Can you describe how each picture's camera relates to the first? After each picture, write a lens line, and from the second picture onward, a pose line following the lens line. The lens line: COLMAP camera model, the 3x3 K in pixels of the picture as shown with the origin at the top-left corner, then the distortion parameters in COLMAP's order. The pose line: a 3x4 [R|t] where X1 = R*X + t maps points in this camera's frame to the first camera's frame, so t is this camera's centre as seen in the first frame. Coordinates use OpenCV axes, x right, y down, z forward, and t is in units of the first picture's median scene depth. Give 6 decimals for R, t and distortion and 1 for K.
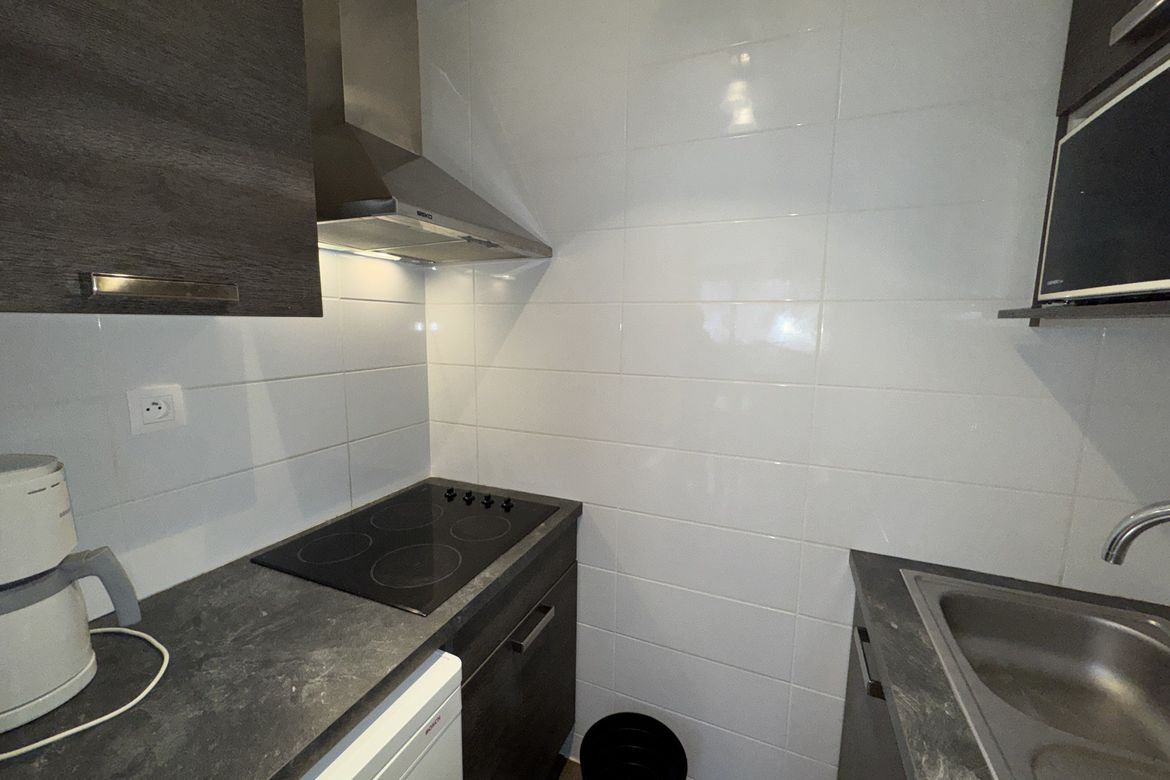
lens RADIAL K [[466.5, 0, 587.8], [0, 466.5, 394.8], [0, 0, 1]] dist [-0.001628, 0.000696]
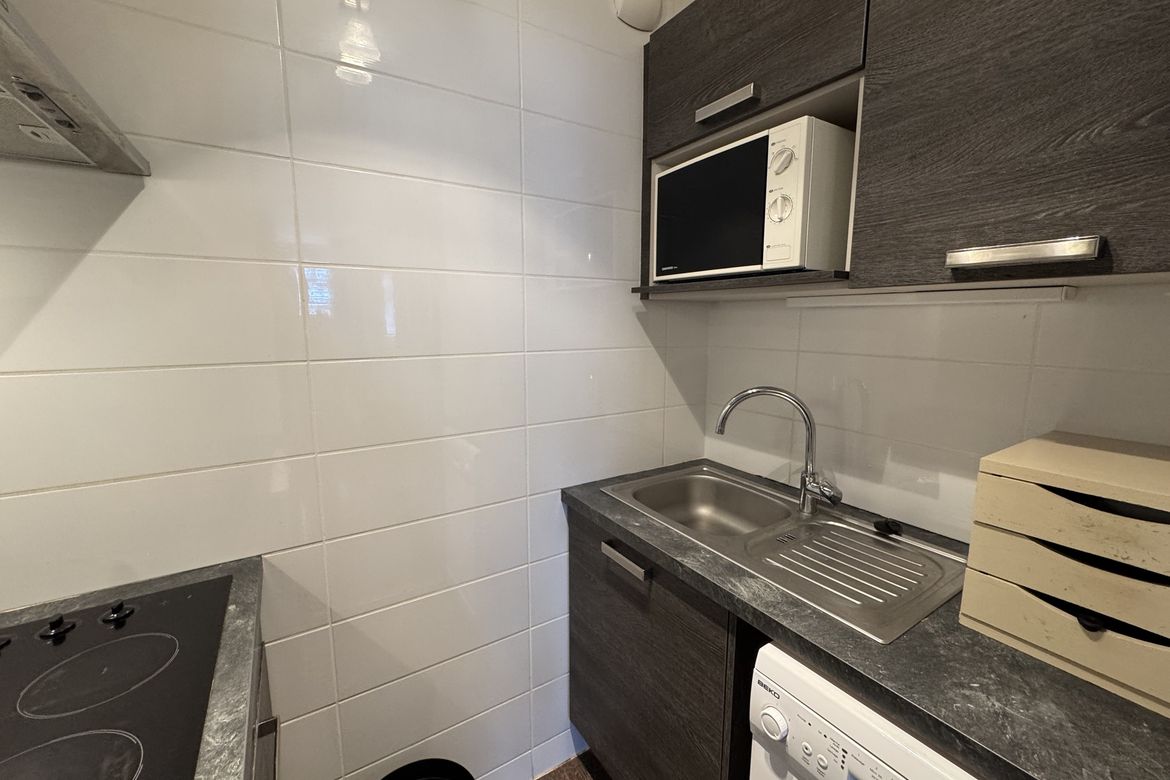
lens RADIAL K [[466.5, 0, 582.8], [0, 466.5, 383.1], [0, 0, 1]] dist [-0.001628, 0.000696]
pose [[0.572264, -0.125548, 0.810402, -0.370533], [0.135392, 0.989115, 0.057628, 0.006993], [-0.808816, 0.076743, 0.583033, 0.279489]]
